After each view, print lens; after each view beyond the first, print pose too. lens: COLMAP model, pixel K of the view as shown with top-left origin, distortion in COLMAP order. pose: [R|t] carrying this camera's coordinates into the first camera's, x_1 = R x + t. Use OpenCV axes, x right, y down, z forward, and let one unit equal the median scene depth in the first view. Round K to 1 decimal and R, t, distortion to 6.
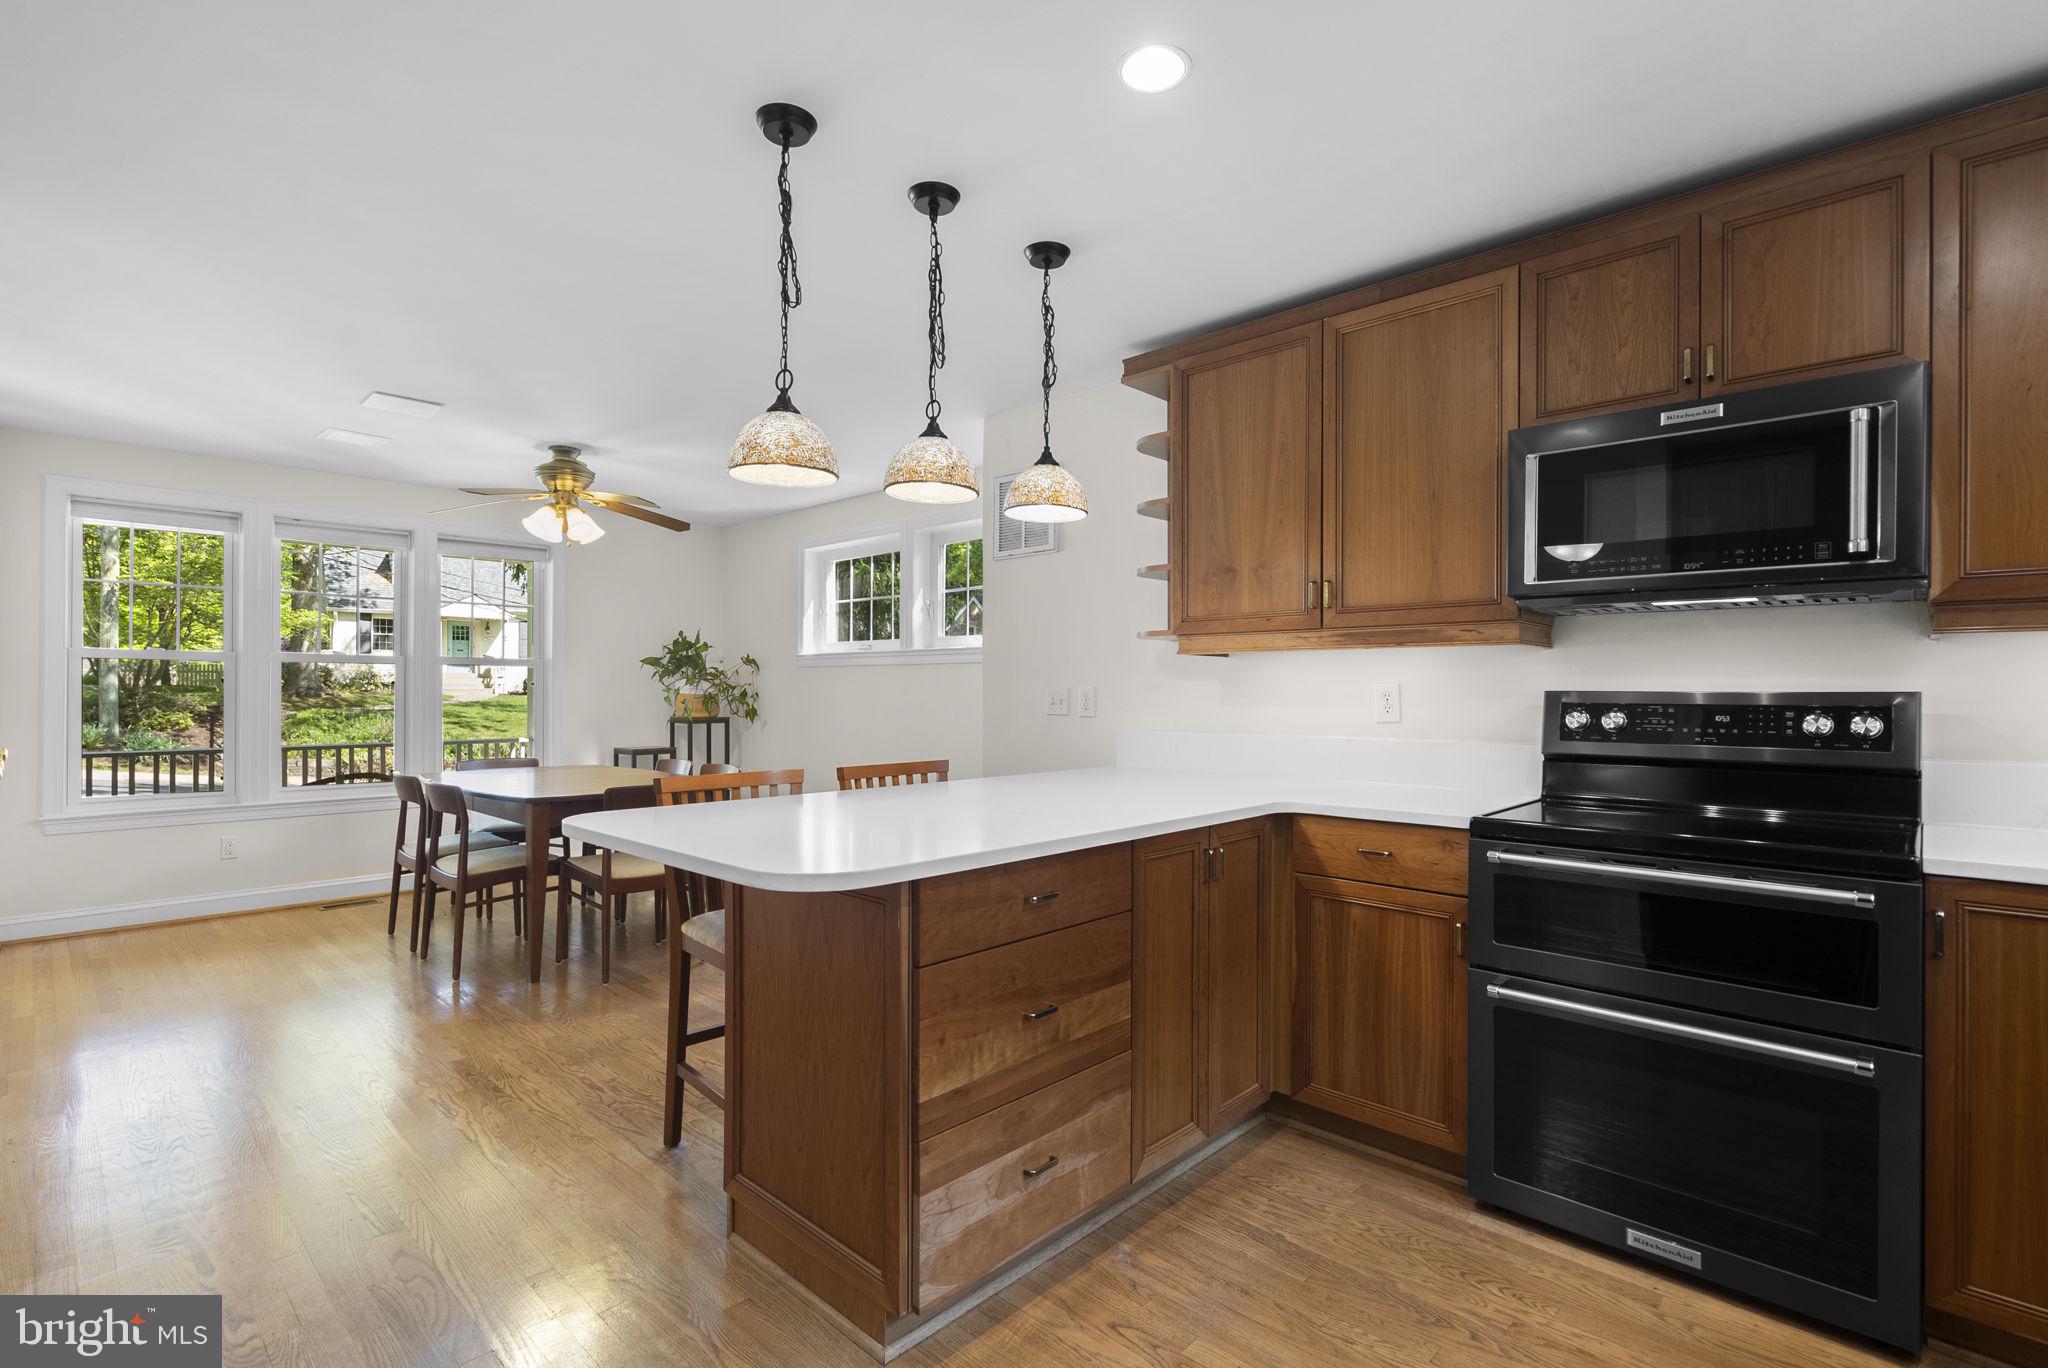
lens RADIAL K [[944.6, 0, 1017.5], [0, 944.6, 687.1], [0, 0, 1]] dist [-0.003473, 0.000044]
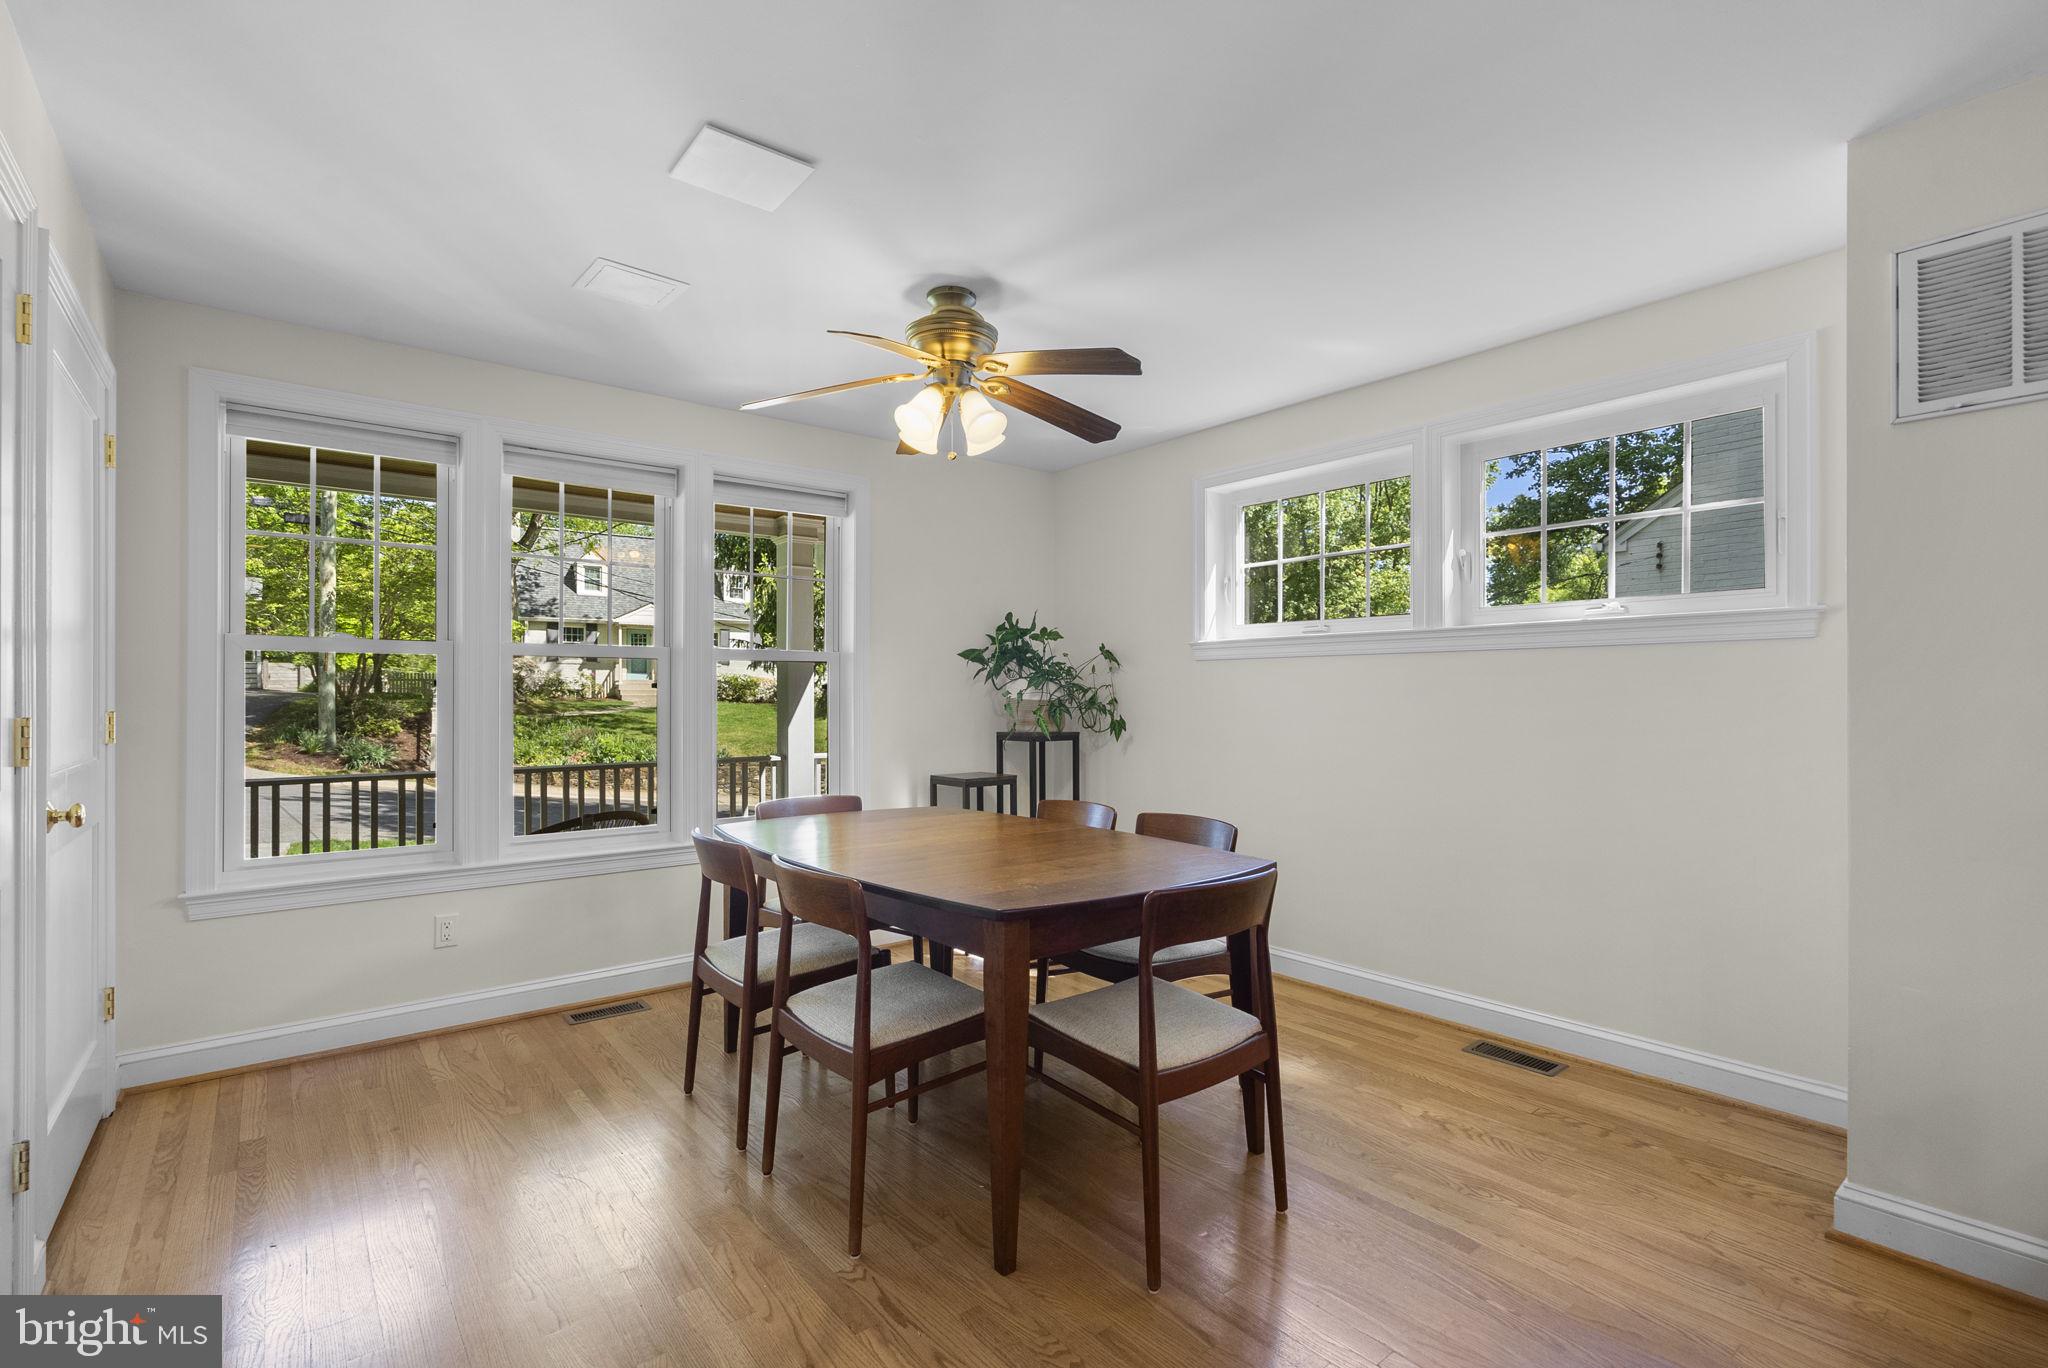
lens RADIAL K [[944.6, 0, 1029.0], [0, 944.6, 691.9], [0, 0, 1]] dist [-0.003473, 0.000044]
pose [[0.991190, -0.004055, -0.132385, -0.328436], [0.004059, 0.999992, -0.000236, 0.001530], [0.132385, -0.000303, 0.991198, 0.381563]]
